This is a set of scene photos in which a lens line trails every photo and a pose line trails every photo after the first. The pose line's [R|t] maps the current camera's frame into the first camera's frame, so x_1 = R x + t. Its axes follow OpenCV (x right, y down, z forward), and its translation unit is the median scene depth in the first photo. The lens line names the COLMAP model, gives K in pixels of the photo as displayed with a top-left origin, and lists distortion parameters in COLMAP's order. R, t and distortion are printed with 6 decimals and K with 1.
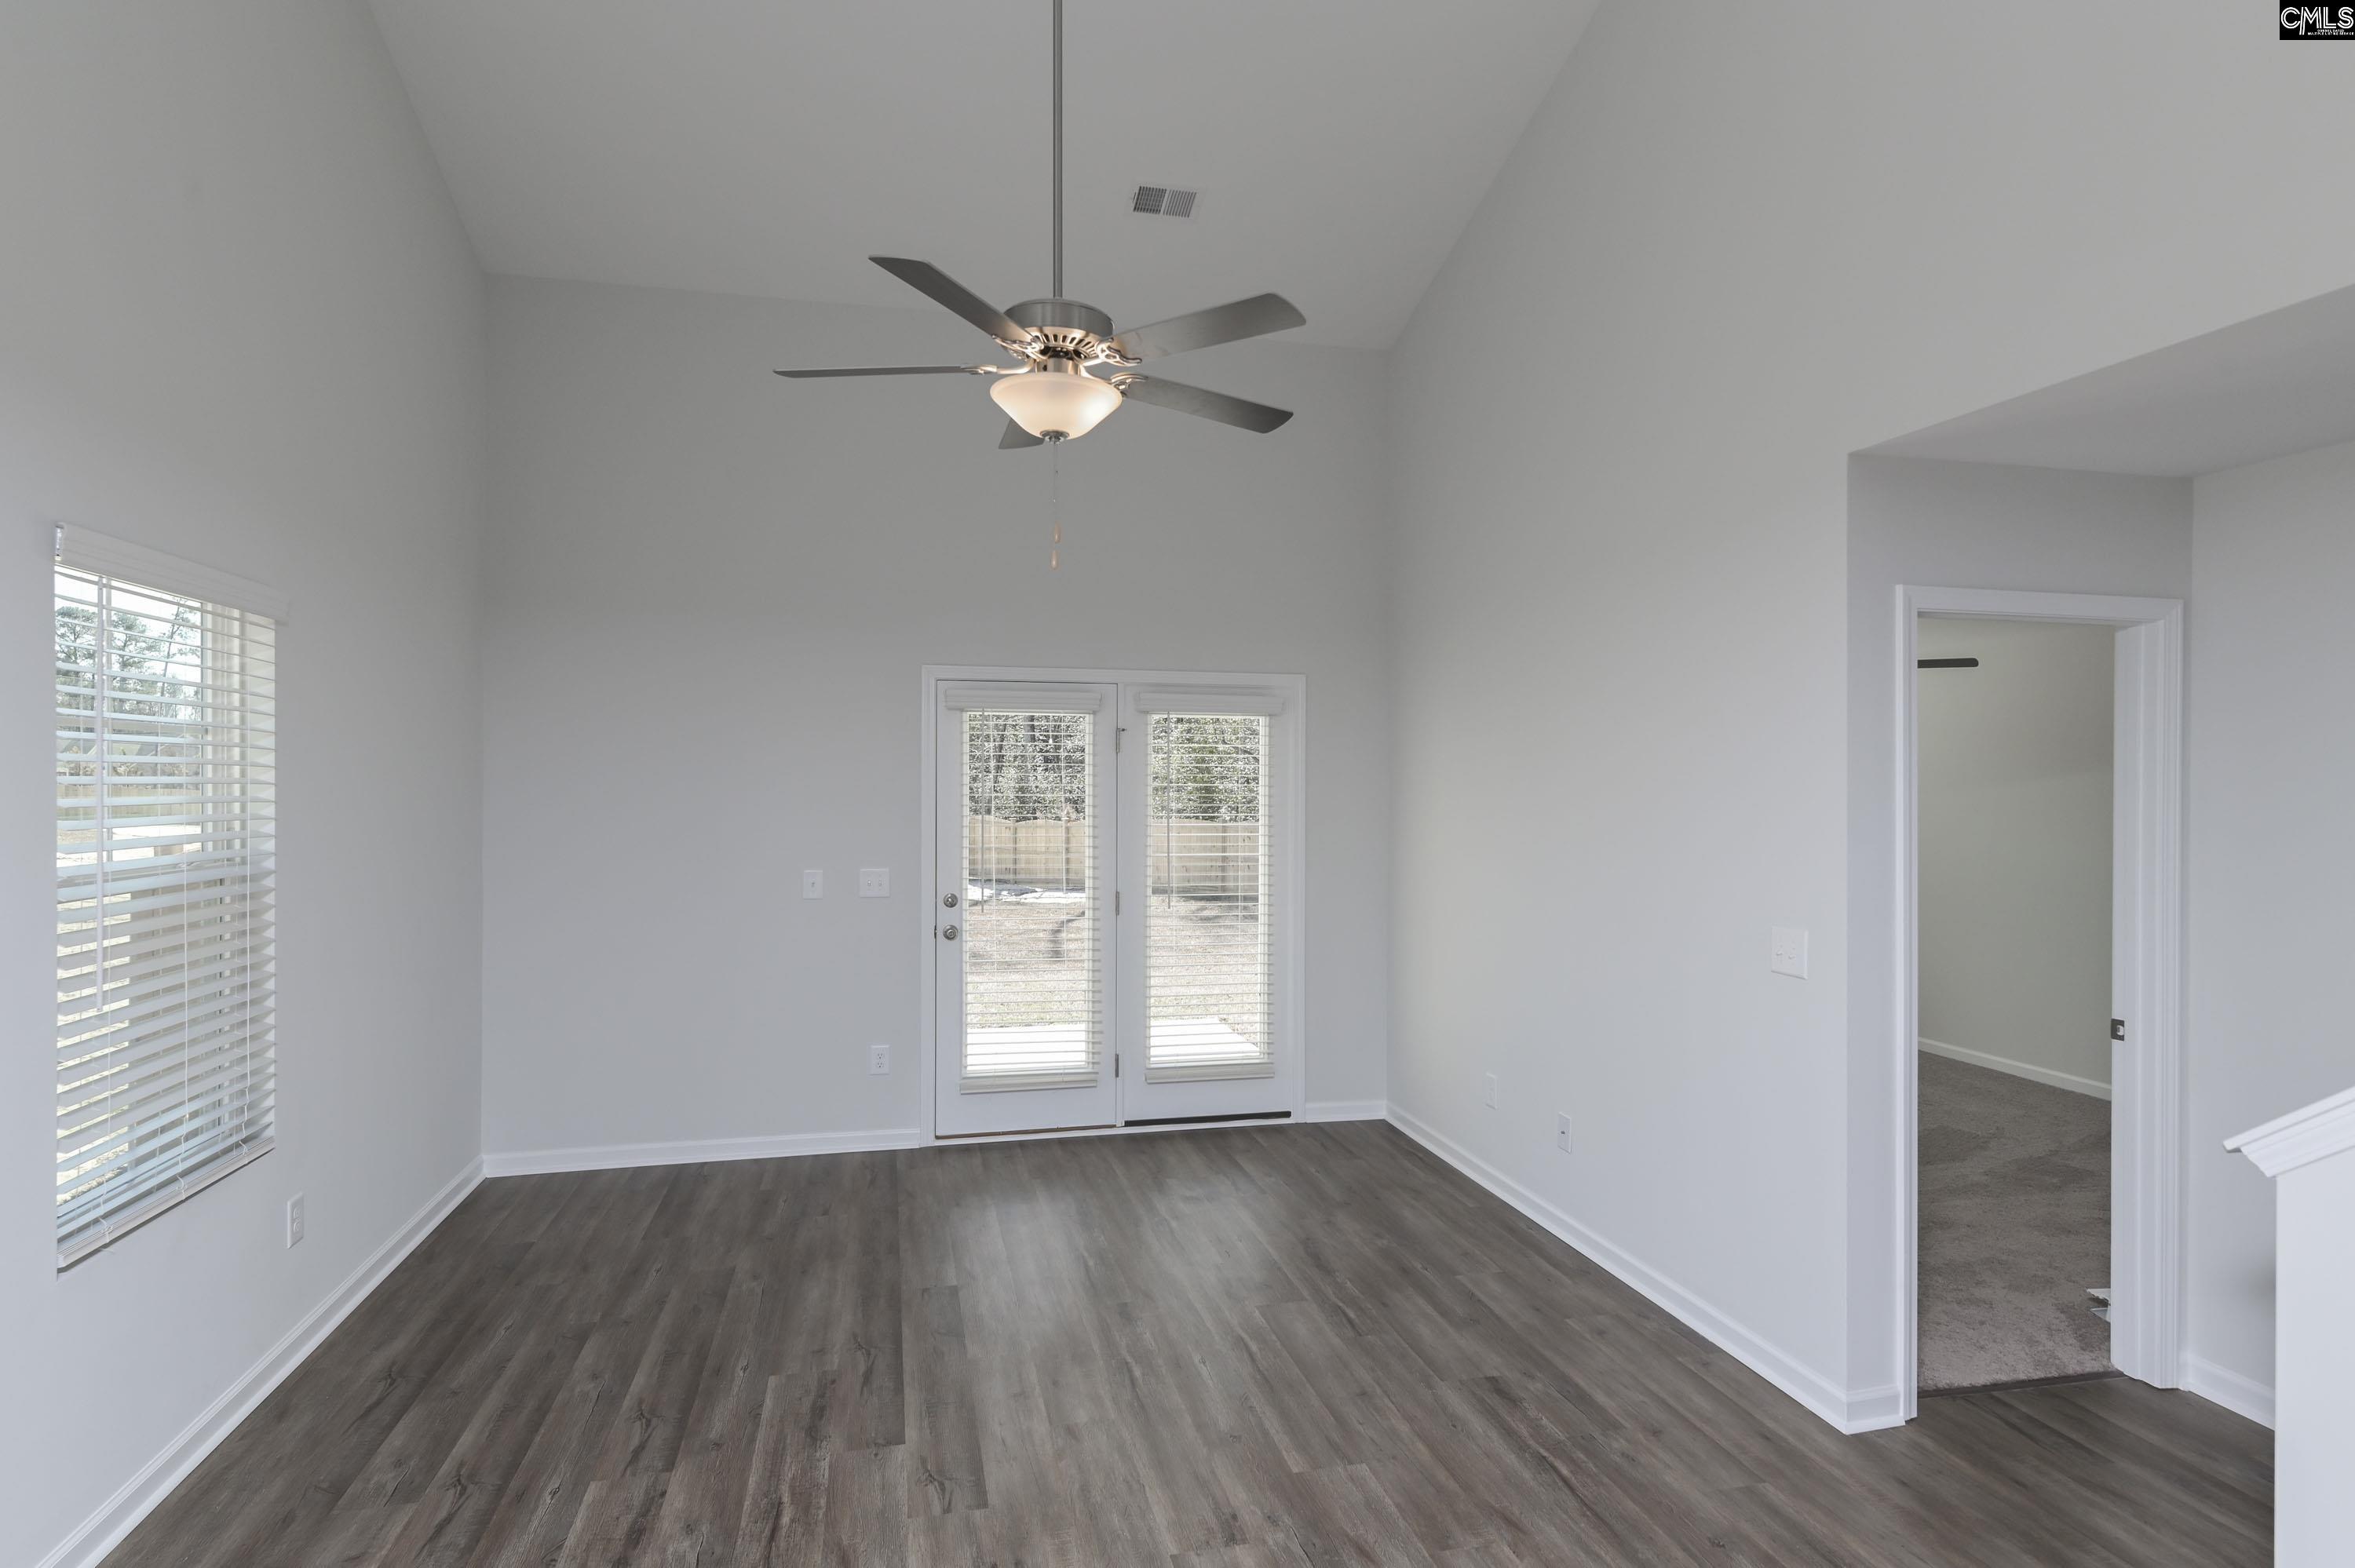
lens RADIAL K [[1255.7, 0, 1174.5], [0, 1255.7, 810.5], [0, 0, 1]] dist [0.014632, -0.010361]
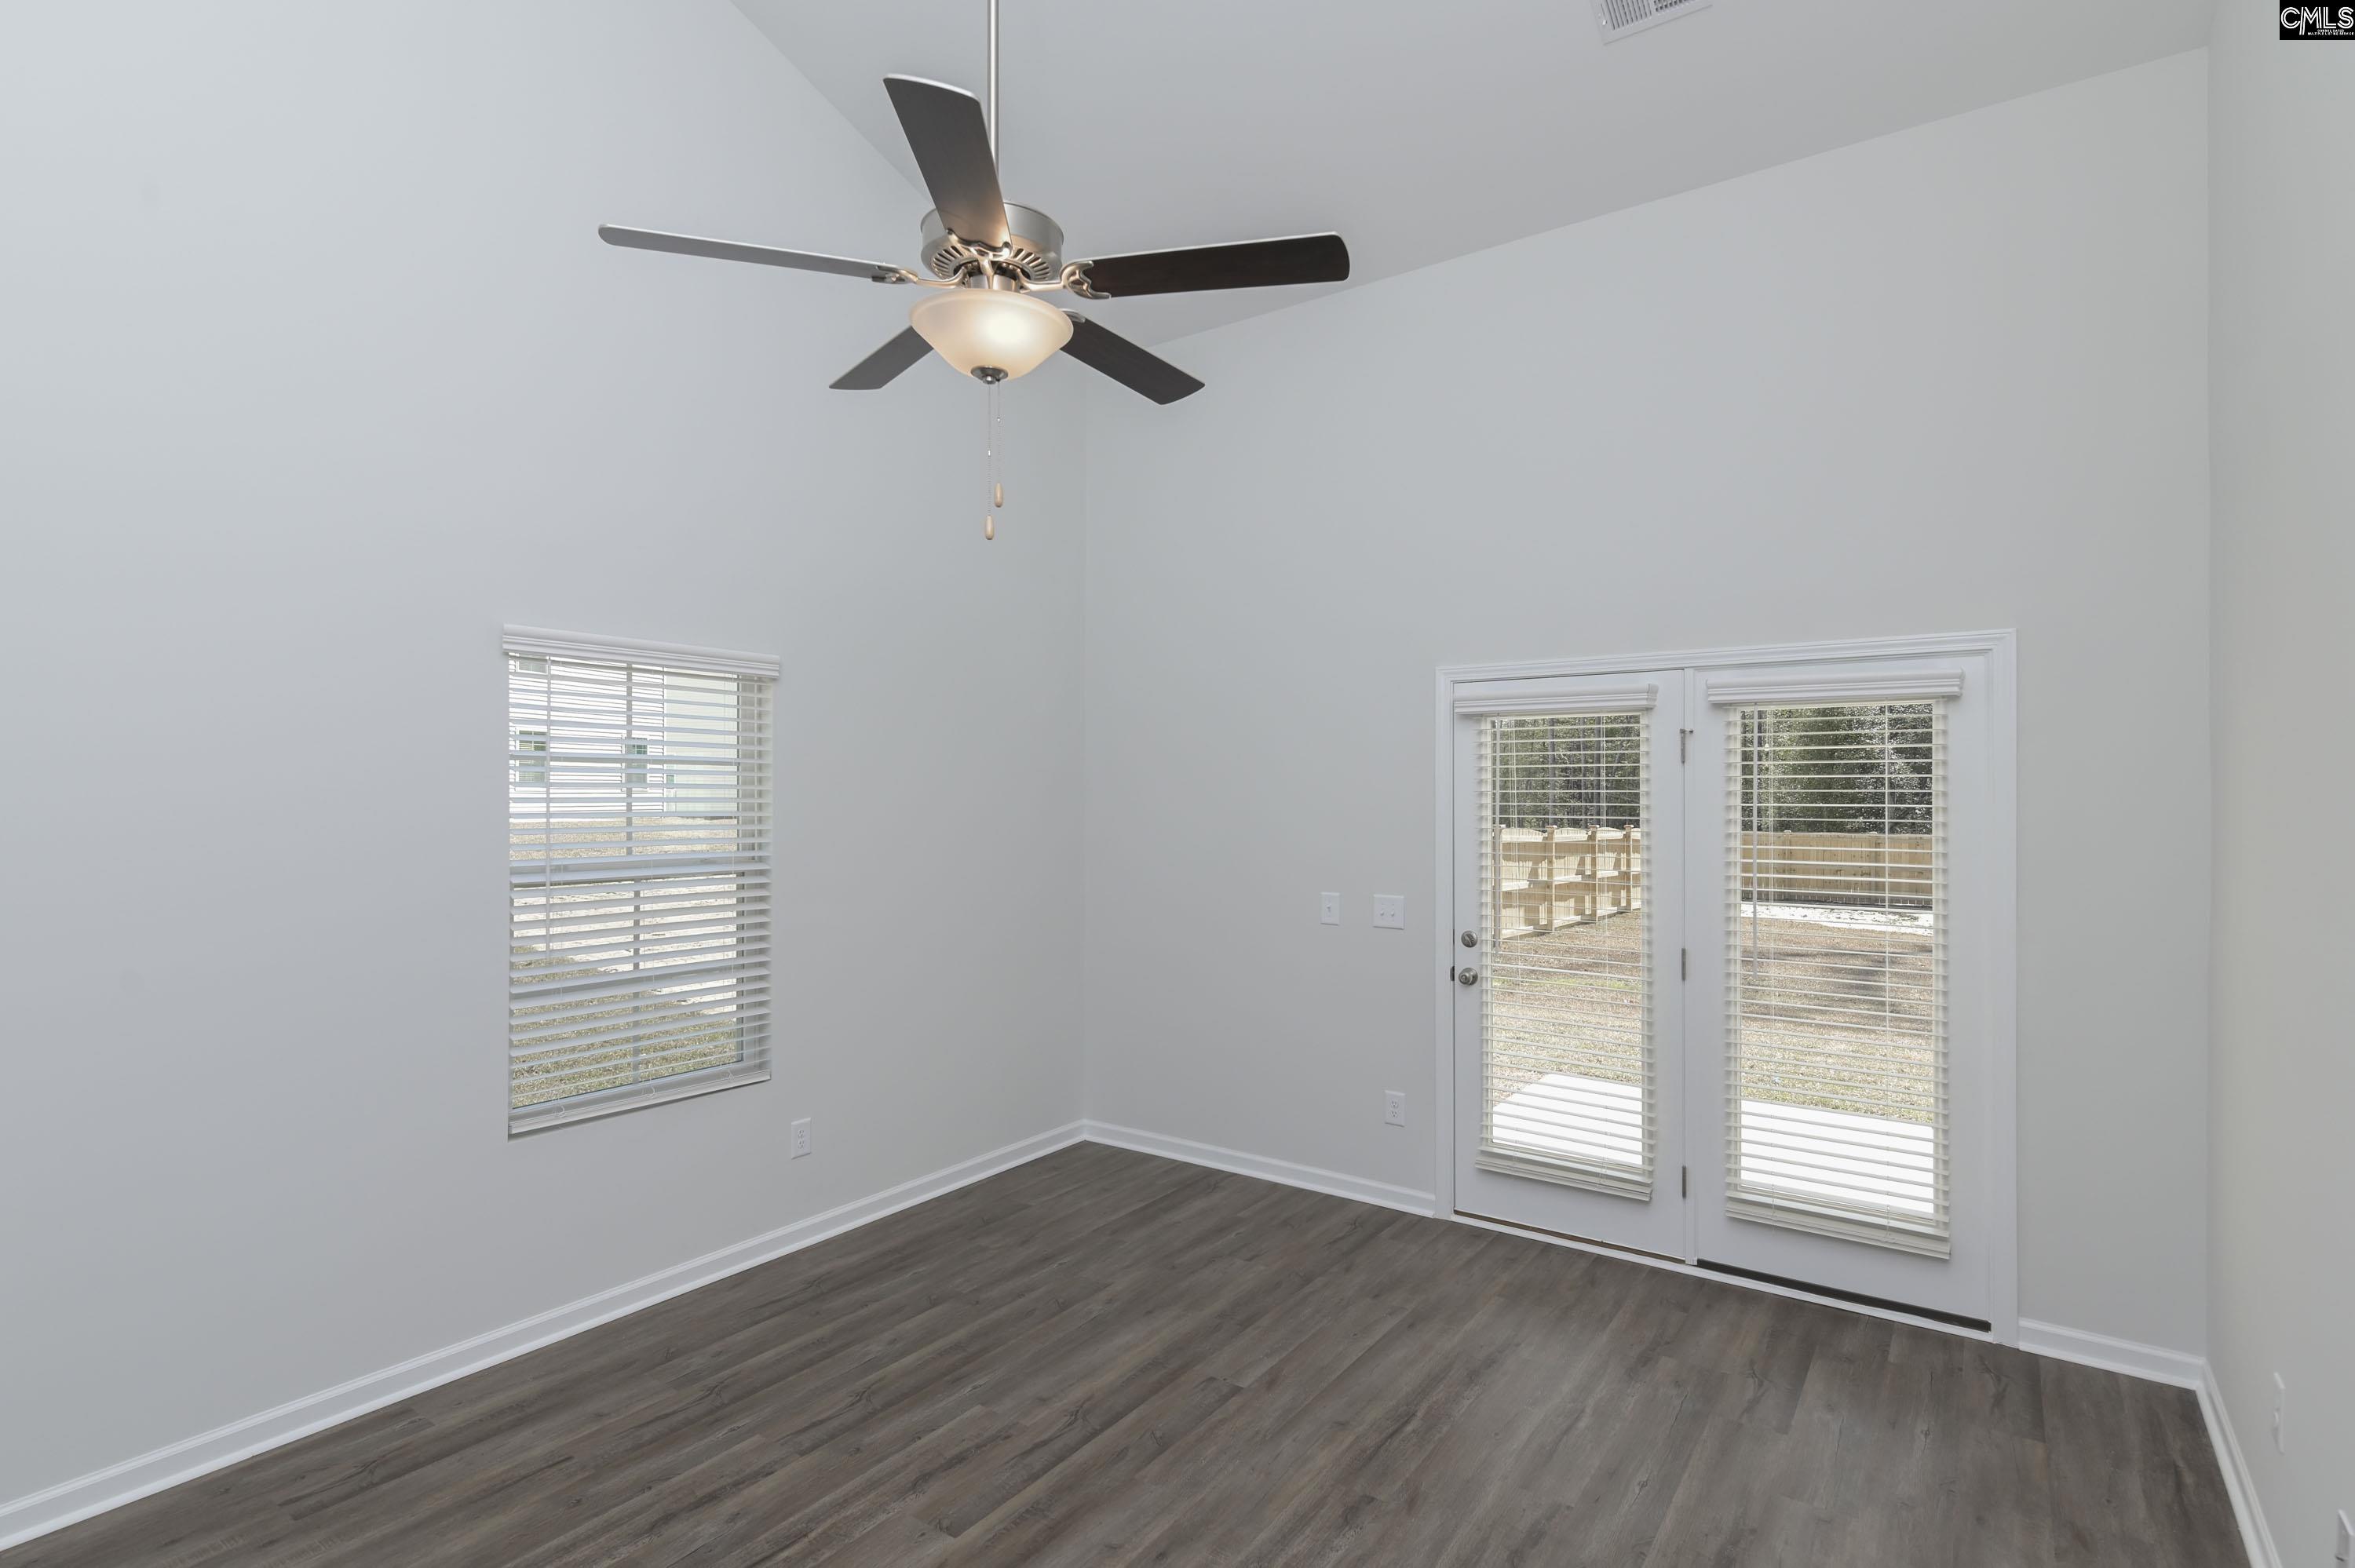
lens RADIAL K [[1172.2, 0, 1153.2], [0, 1172.2, 789.3], [0, 0, 1]] dist [0.003024, -0.000862]
pose [[0.654602, -0.000118, -0.755974, 0.371814], [-0.023326, 0.999521, -0.020353, -0.013479], [0.755614, 0.030957, 0.654285, 0.392754]]
